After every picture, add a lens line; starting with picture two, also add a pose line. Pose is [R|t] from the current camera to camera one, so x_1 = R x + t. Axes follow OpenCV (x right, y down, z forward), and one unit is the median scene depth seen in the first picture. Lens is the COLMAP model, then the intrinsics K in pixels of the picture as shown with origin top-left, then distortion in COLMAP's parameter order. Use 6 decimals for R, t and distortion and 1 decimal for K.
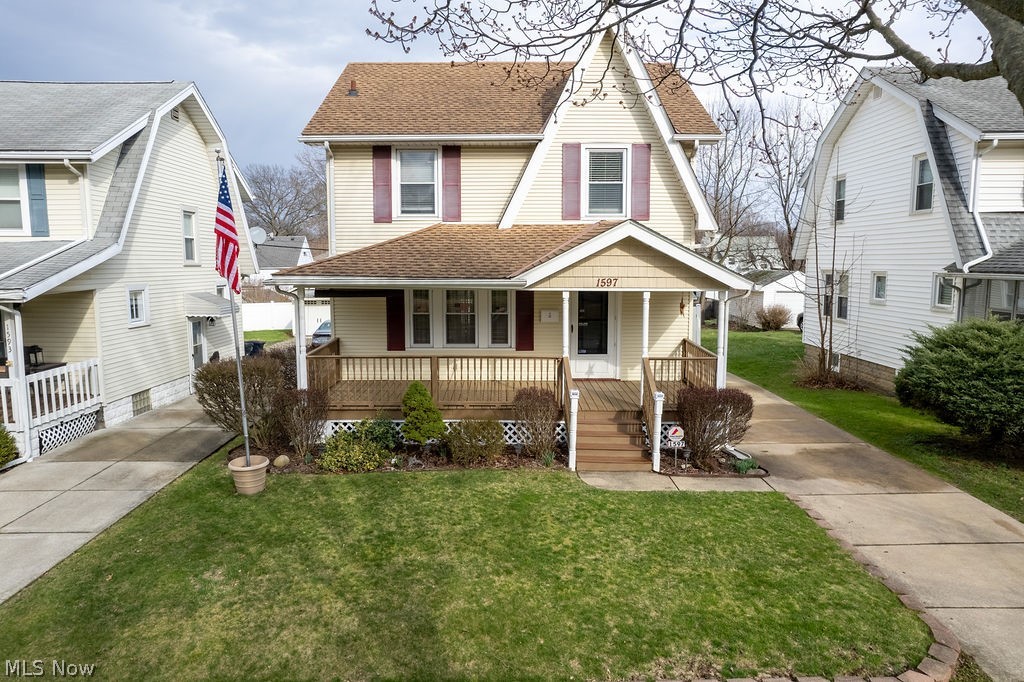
lens RADIAL K [[647.9, 0, 512.0], [0, 647.9, 339.4], [0, 0, 1]] dist [-0.036385, 0.023506]
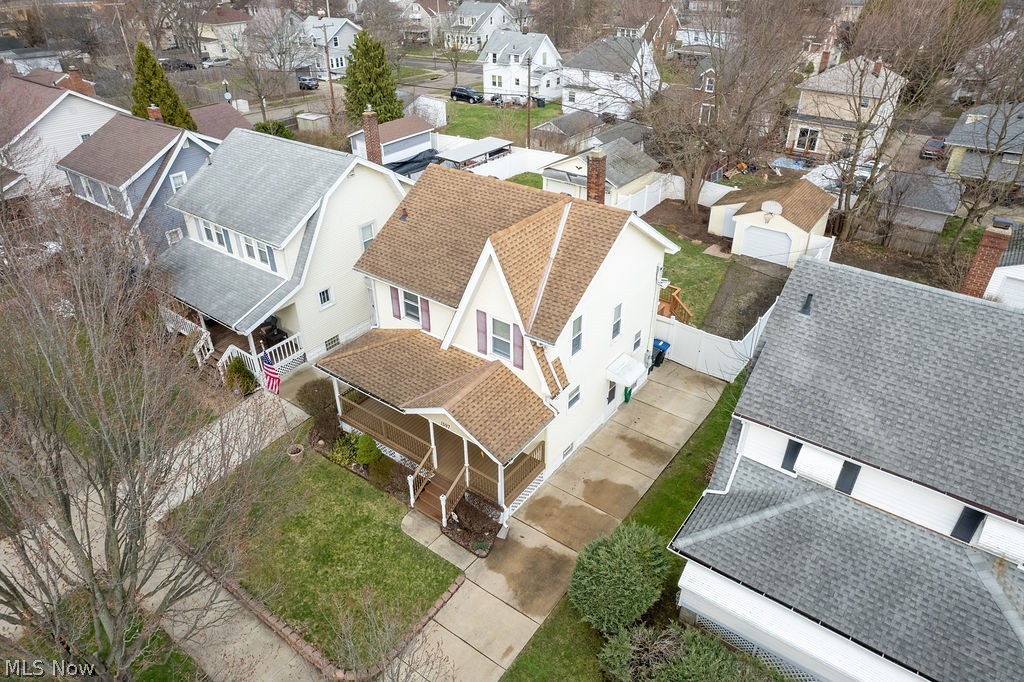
lens RADIAL K [[647.9, 0, 513.7], [0, 647.9, 339.3], [0, 0, 1]] dist [-0.036385, 0.023506]
pose [[0.800065, 0.317569, -0.508965, 0.961727], [-0.069401, 0.891697, 0.447280, -0.943646], [0.595885, -0.322530, 0.735456, -0.092862]]
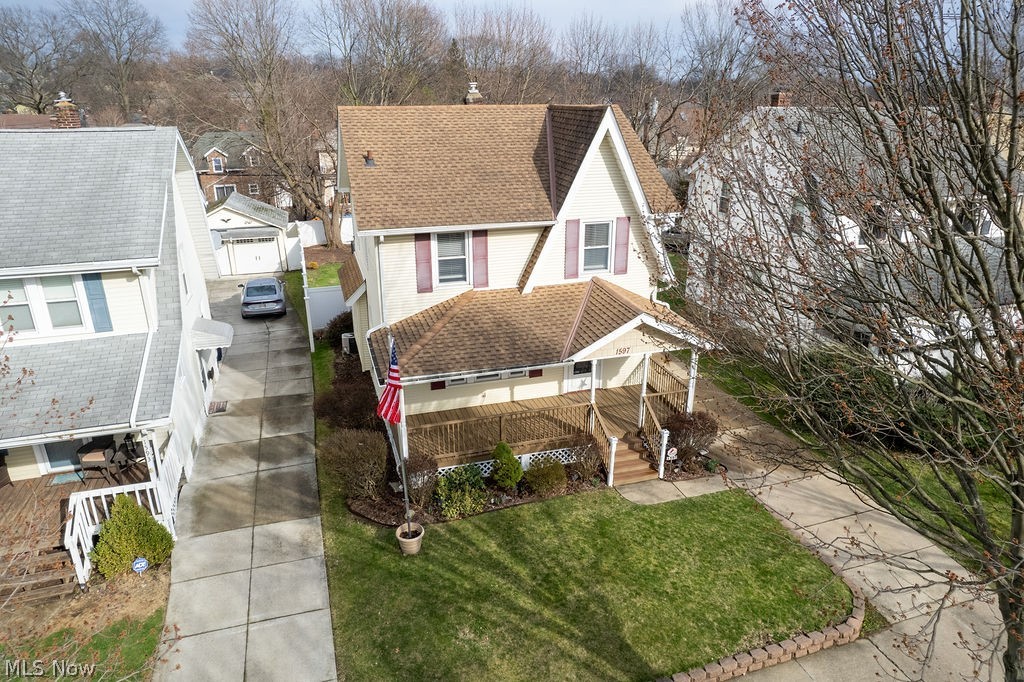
lens RADIAL K [[647.9, 0, 509.6], [0, 647.9, 335.3], [0, 0, 1]] dist [-0.036385, 0.023506]
pose [[0.956751, -0.101832, 0.272503, -0.398103], [0.035269, 0.970426, 0.238808, -0.397287], [-0.288762, -0.218869, 0.932048, -0.188964]]
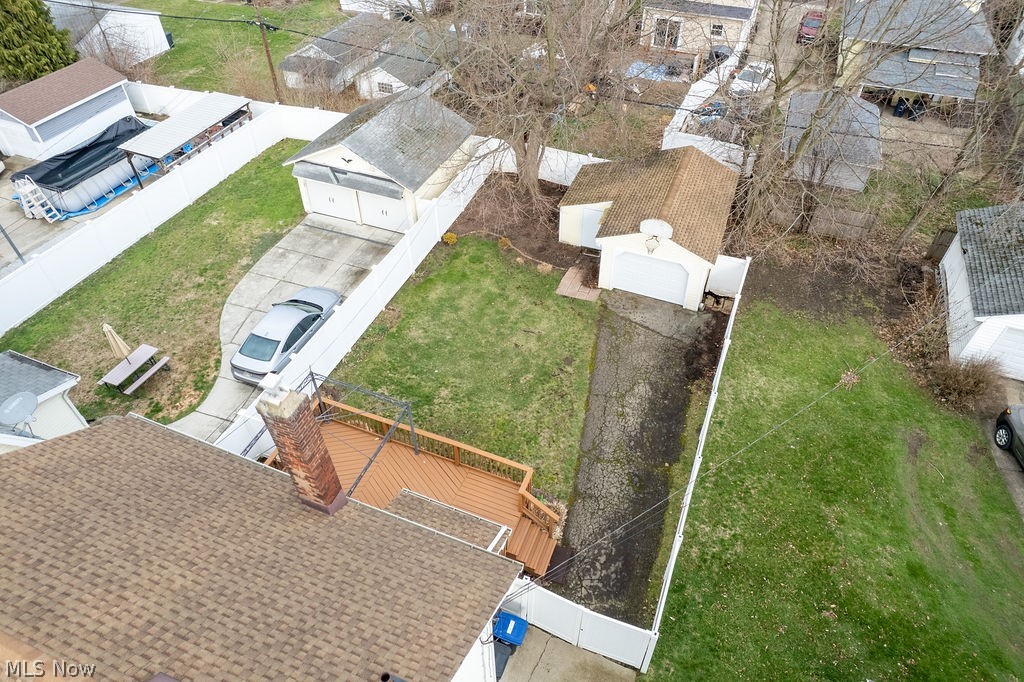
lens RADIAL K [[647.9, 0, 503.6], [0, 647.9, 347.0], [0, 0, 1]] dist [-0.036385, 0.023506]
pose [[0.923155, 0.264680, -0.278801, 0.443950], [-0.036963, 0.782988, 0.620938, -1.098311], [0.382647, -0.562916, 0.732603, 1.199154]]
